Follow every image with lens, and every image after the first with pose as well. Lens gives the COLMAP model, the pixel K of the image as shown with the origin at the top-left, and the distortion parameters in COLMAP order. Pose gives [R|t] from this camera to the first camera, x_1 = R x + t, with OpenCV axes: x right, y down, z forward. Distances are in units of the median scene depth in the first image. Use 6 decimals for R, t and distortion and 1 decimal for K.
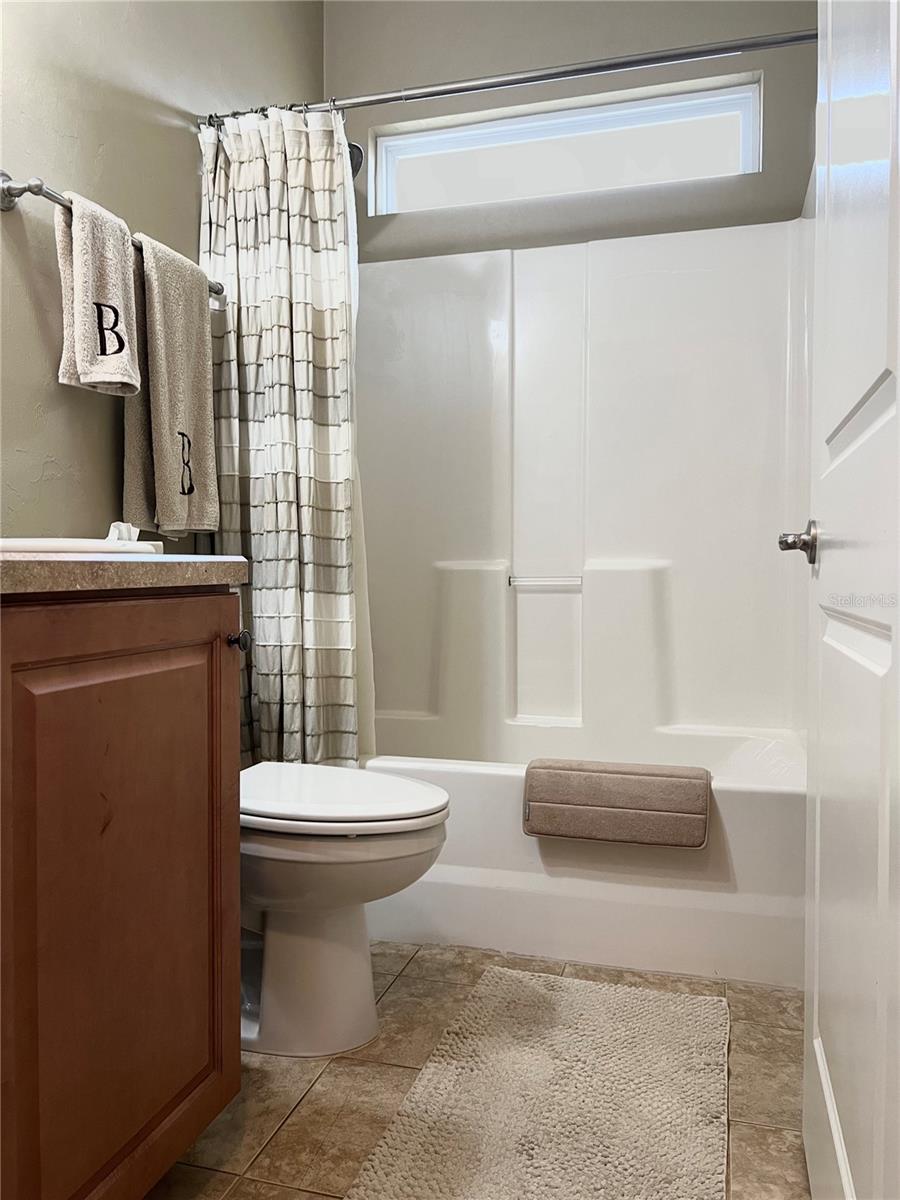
lens RADIAL K [[905.9, 0, 454.0], [0, 905.9, 602.6], [0, 0, 1]] dist [0.050815, -0.046022]
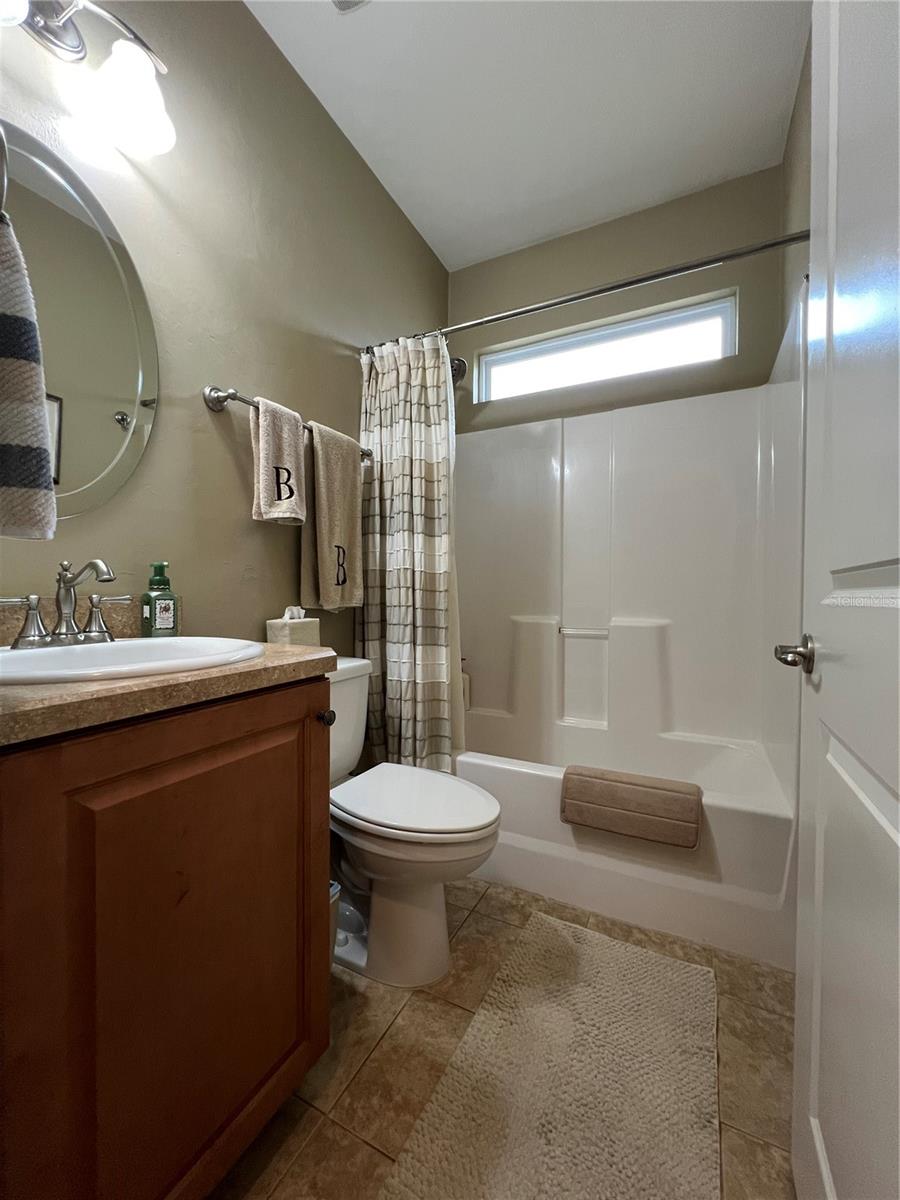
lens RADIAL K [[481.9, 0, 452.8], [0, 481.9, 604.3], [0, 0, 1]] dist [0.000132, 0.000947]
pose [[0.982624, 0.009709, -0.185353, 0.049437], [-0.012574, 0.999819, -0.014287, -0.076660], [0.185181, 0.016370, 0.982568, 0.226745]]
